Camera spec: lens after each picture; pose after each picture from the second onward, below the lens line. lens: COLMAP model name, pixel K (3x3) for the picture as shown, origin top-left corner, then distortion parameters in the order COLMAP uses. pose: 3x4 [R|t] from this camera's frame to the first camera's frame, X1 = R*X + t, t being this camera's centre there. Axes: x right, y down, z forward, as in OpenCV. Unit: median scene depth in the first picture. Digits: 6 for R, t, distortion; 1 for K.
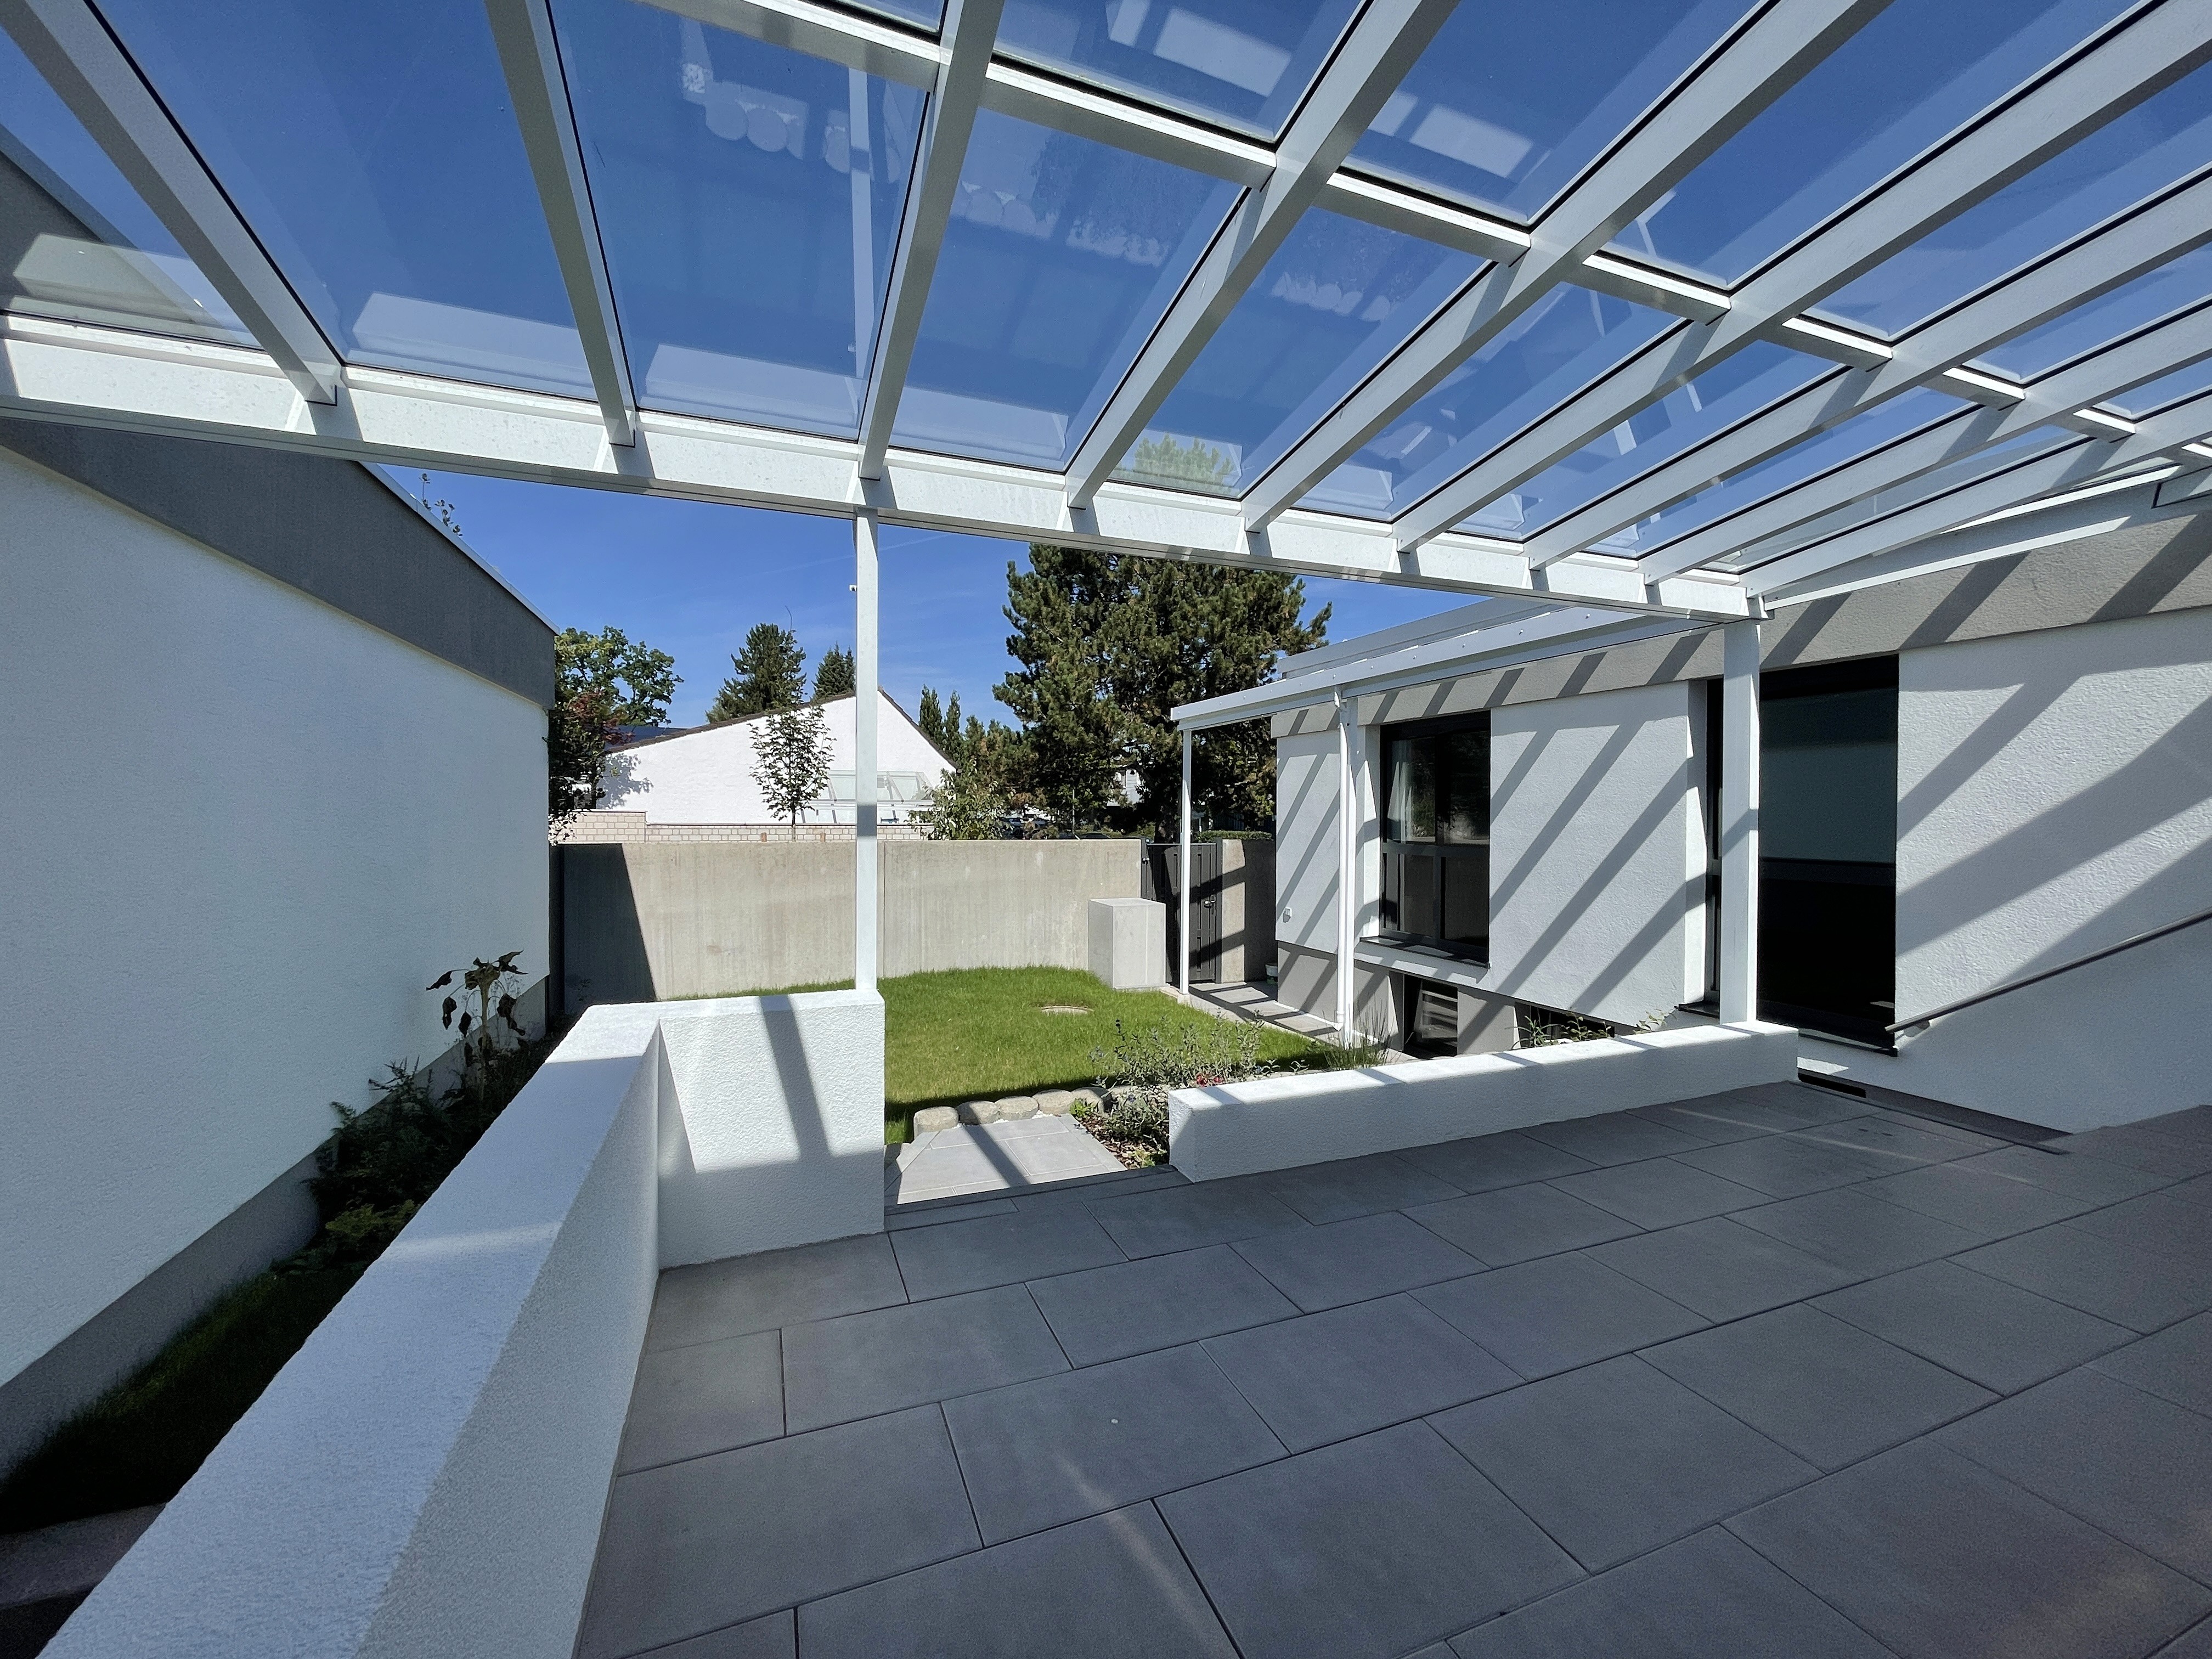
lens RADIAL K [[899.2, 0, 1116.6], [0, 899.2, 821.3], [0, 0, 1]] dist [-0.000365, 0.000311]
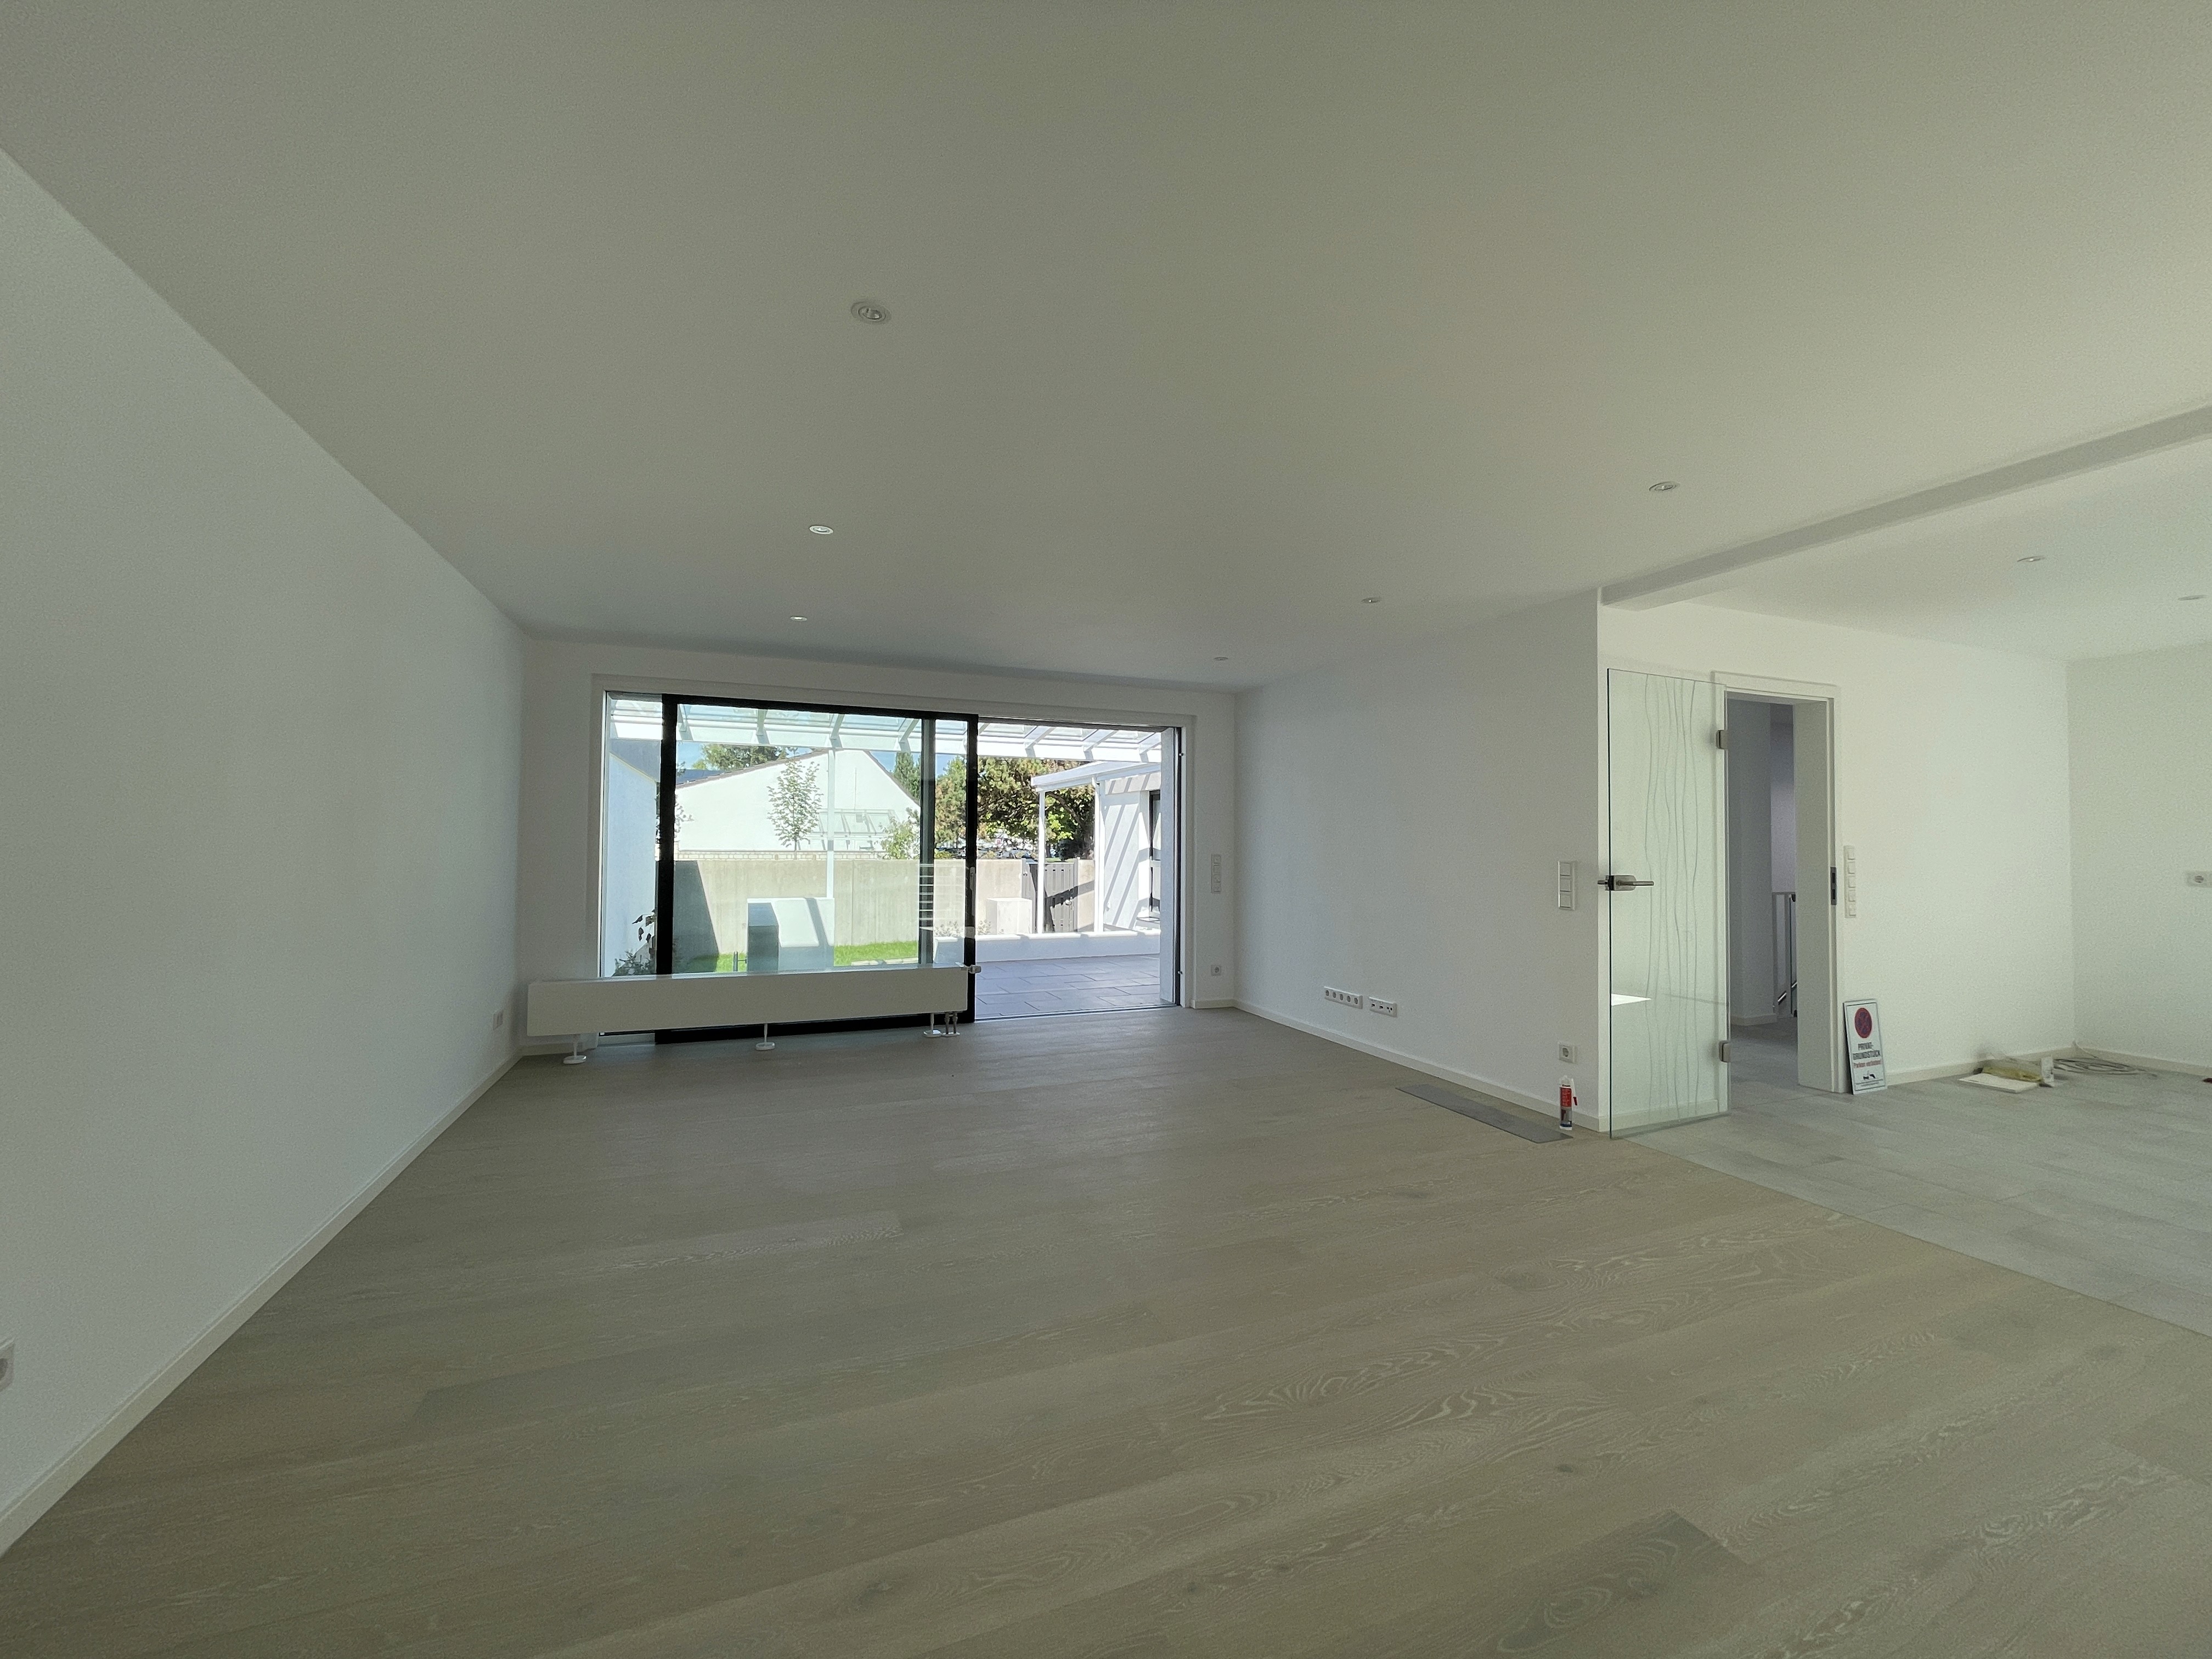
lens RADIAL K [[899.2, 0, 1098.5], [0, 899.2, 836.2], [0, 0, 1]] dist [-0.000365, 0.000311]
pose [[0.999972, 0.004107, -0.006212, 0.188664], [-0.004218, 0.999827, -0.018091, 0.006644], [0.006136, 0.018117, 0.999817, -0.597595]]
